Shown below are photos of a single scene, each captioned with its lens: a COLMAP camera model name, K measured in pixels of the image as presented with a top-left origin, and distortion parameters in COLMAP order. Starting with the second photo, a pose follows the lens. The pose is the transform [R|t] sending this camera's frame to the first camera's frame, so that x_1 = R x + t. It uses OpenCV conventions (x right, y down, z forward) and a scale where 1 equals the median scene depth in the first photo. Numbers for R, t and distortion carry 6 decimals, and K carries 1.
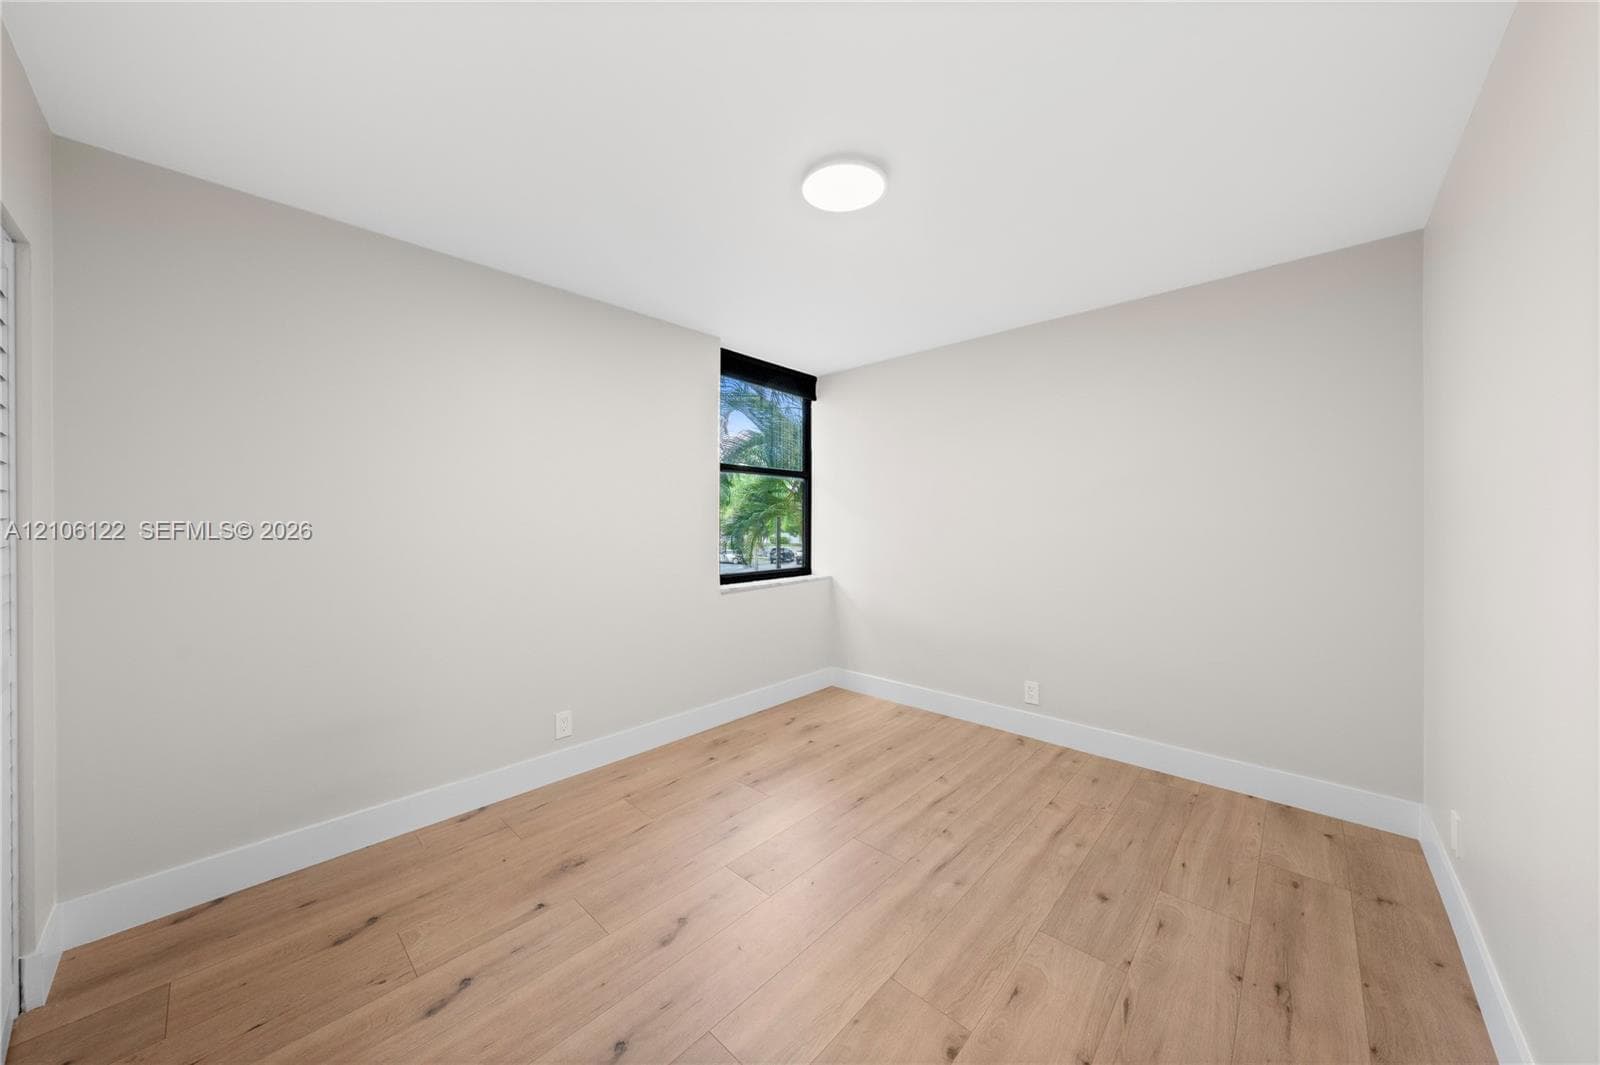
lens RADIAL K [[544.9, 0, 800.1], [0, 544.9, 524.7], [0, 0, 1]] dist [0.000611, -0.000075]
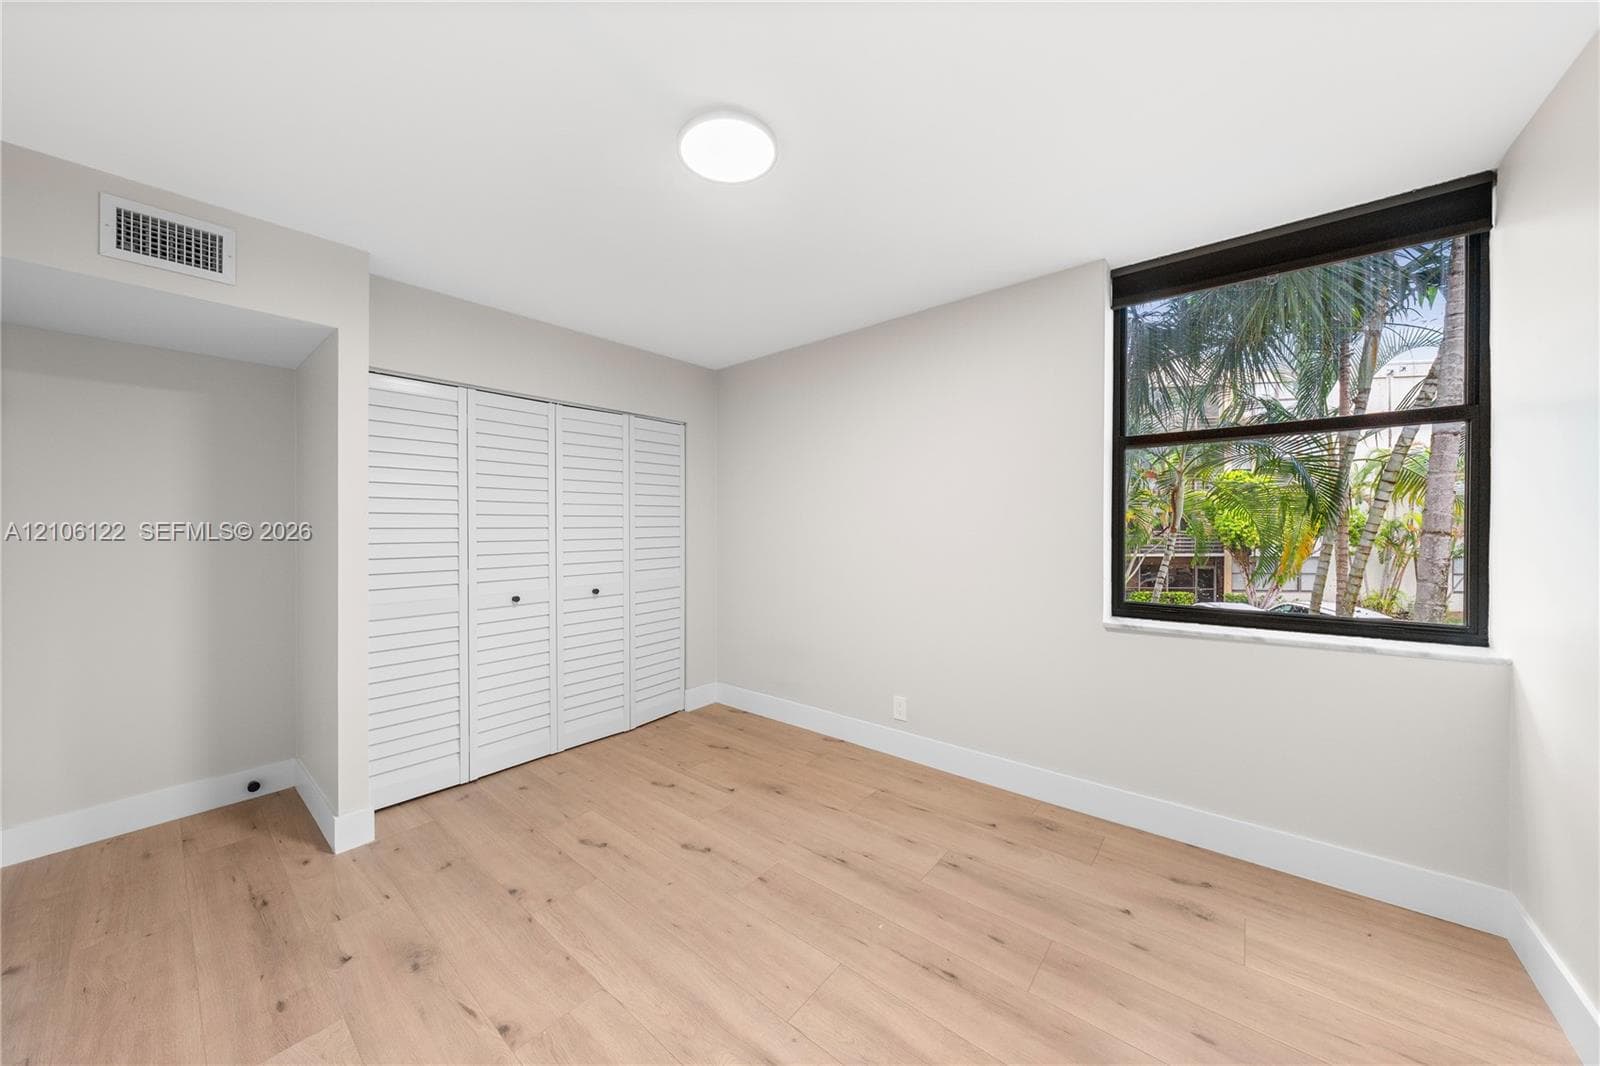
lens RADIAL K [[544.9, 0, 800.1], [0, 544.9, 525.2], [0, 0, 1]] dist [0.000611, -0.000075]
pose [[0.054653, -0.001884, -0.998504, 0.689227], [0.003829, 0.999991, -0.001677, -0.006635], [0.998498, -0.003731, 0.054660, 0.762867]]
